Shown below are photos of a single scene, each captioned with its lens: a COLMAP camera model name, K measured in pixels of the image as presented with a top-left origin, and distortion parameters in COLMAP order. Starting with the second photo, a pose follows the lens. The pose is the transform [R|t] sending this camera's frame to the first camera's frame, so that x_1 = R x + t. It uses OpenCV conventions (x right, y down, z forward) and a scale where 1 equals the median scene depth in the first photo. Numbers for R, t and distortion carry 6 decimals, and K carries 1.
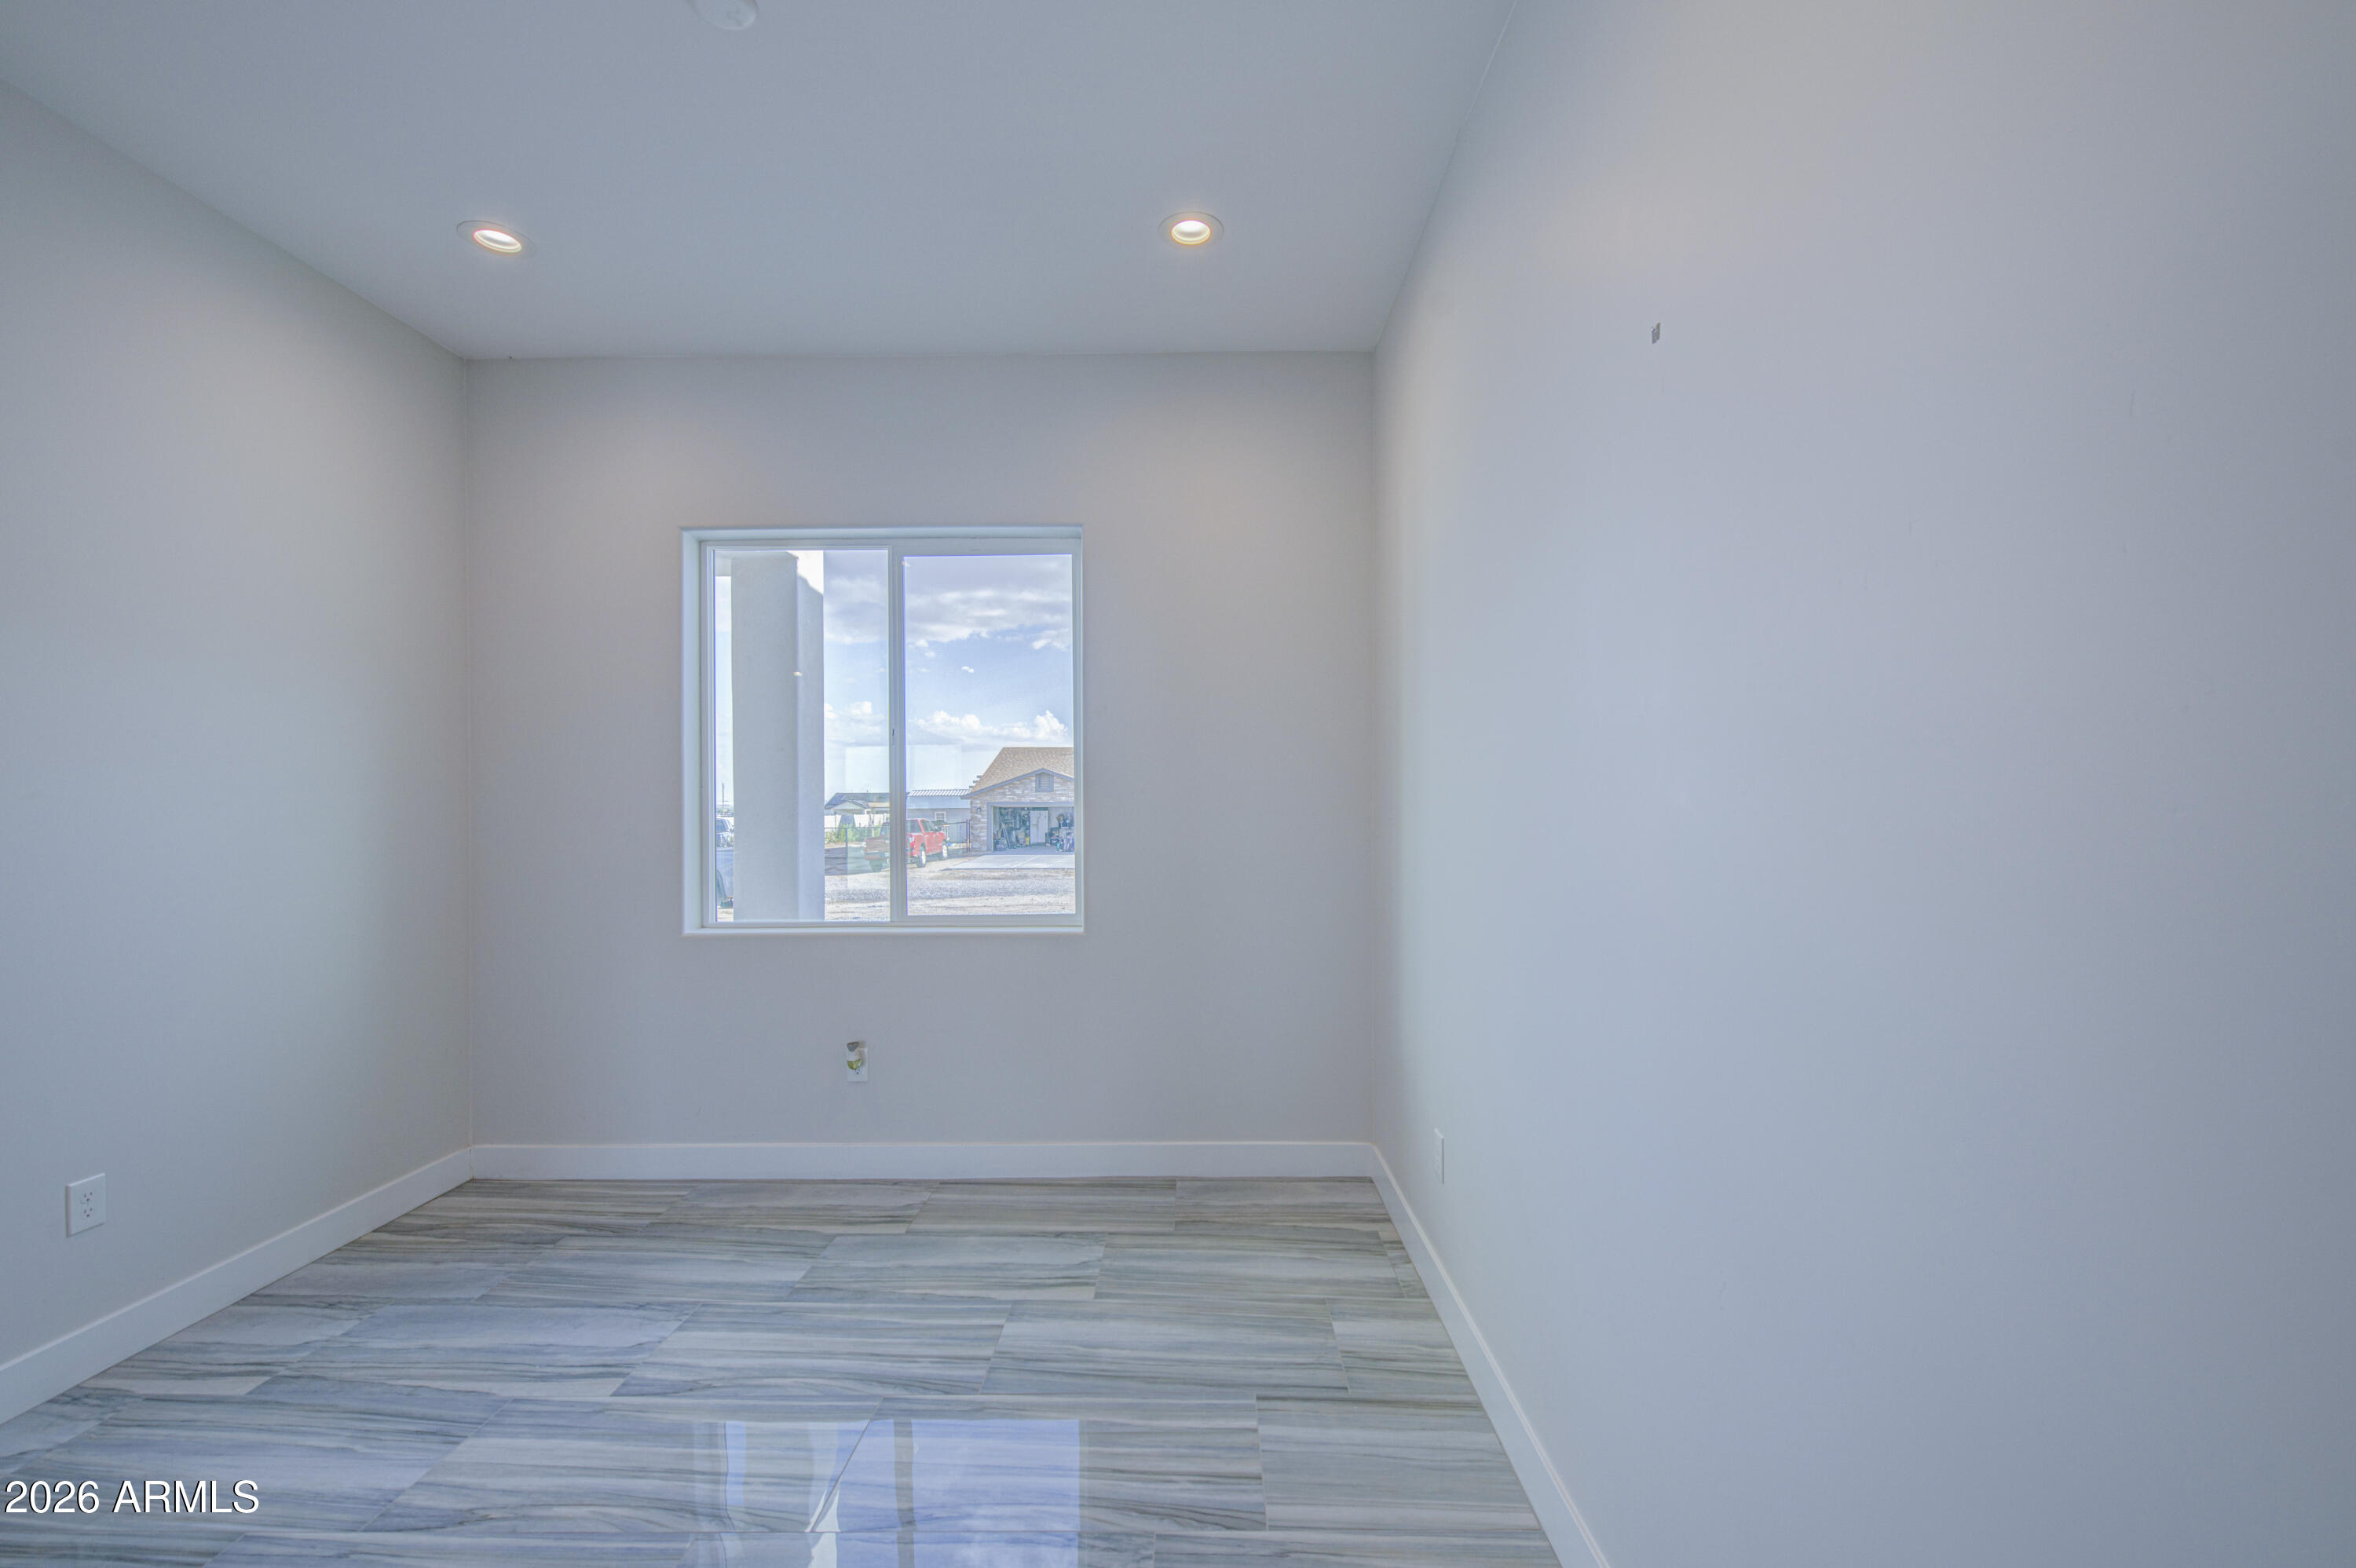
lens RADIAL K [[1005.6, 0, 1165.8], [0, 1005.6, 801.9], [0, 0, 1]] dist [-0.001104, -0.000592]
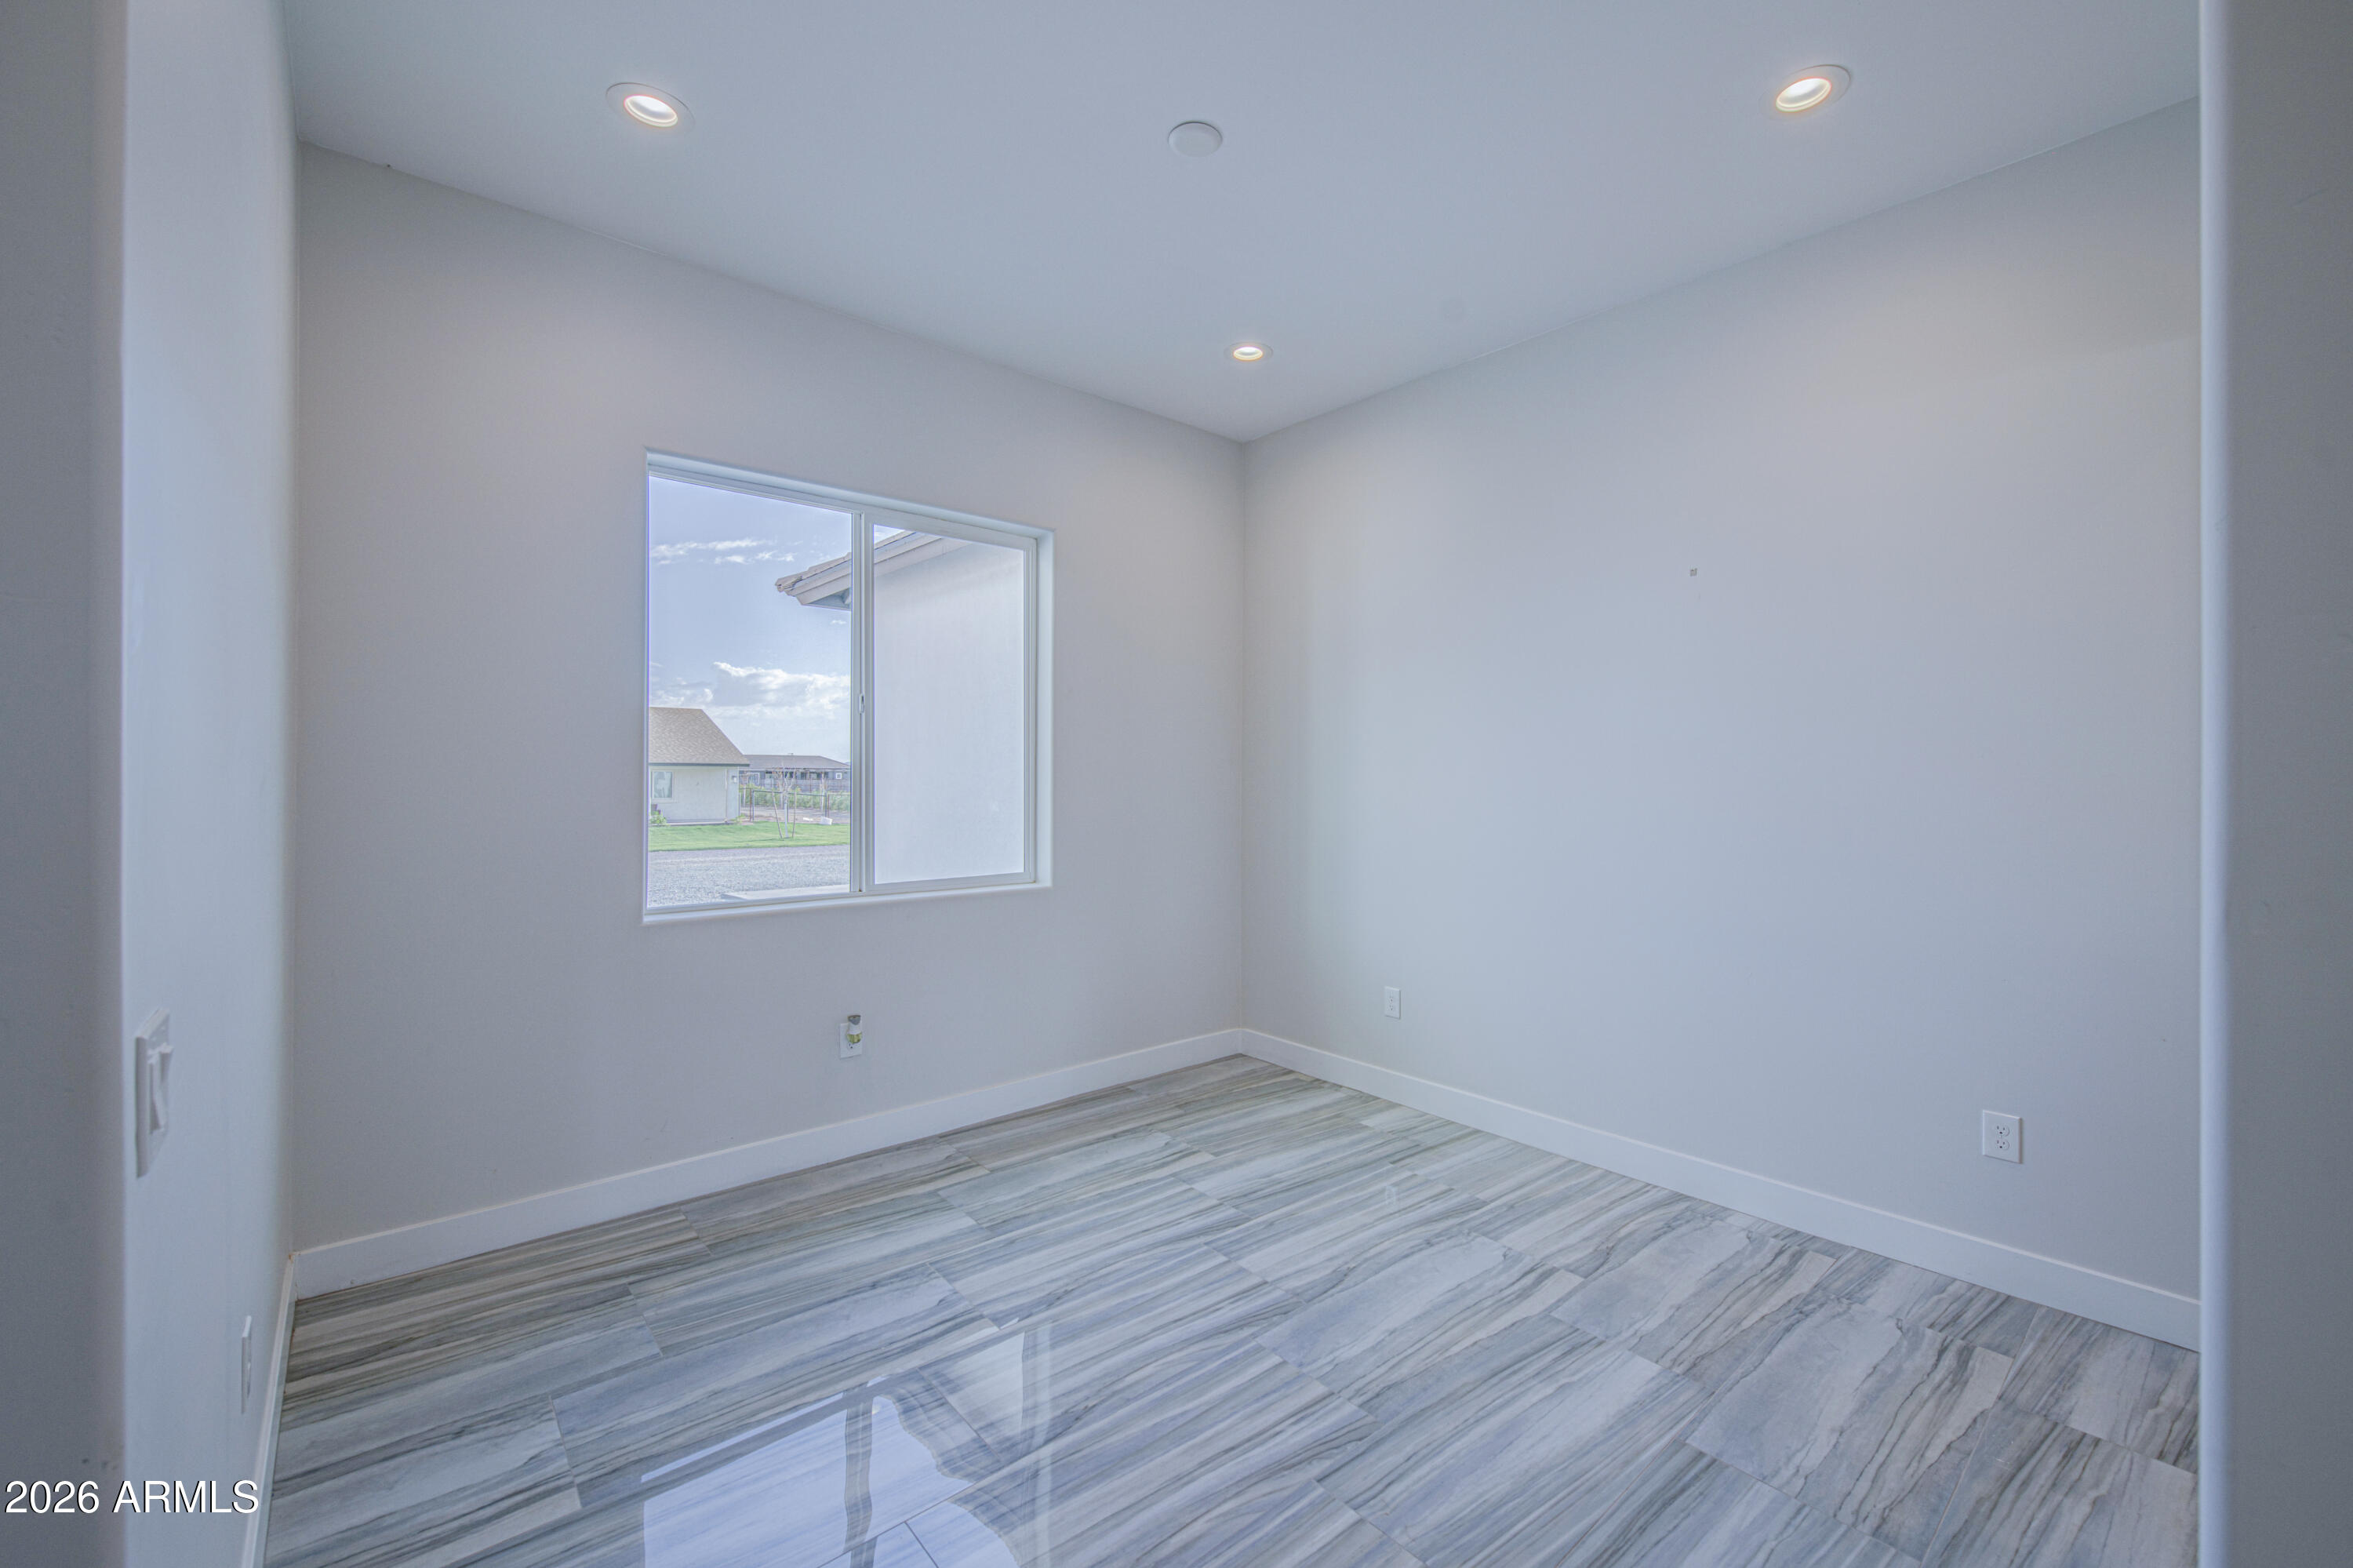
lens RADIAL K [[1004.5, 0, 1164.3], [0, 1004.5, 801.9], [0, 0, 1]] dist [-0.001104, -0.000592]
pose [[0.734347, -0.011361, 0.678679, -0.914574], [-0.006938, 0.999682, 0.024241, -0.005254], [-0.678739, -0.022510, 0.734035, 0.075401]]
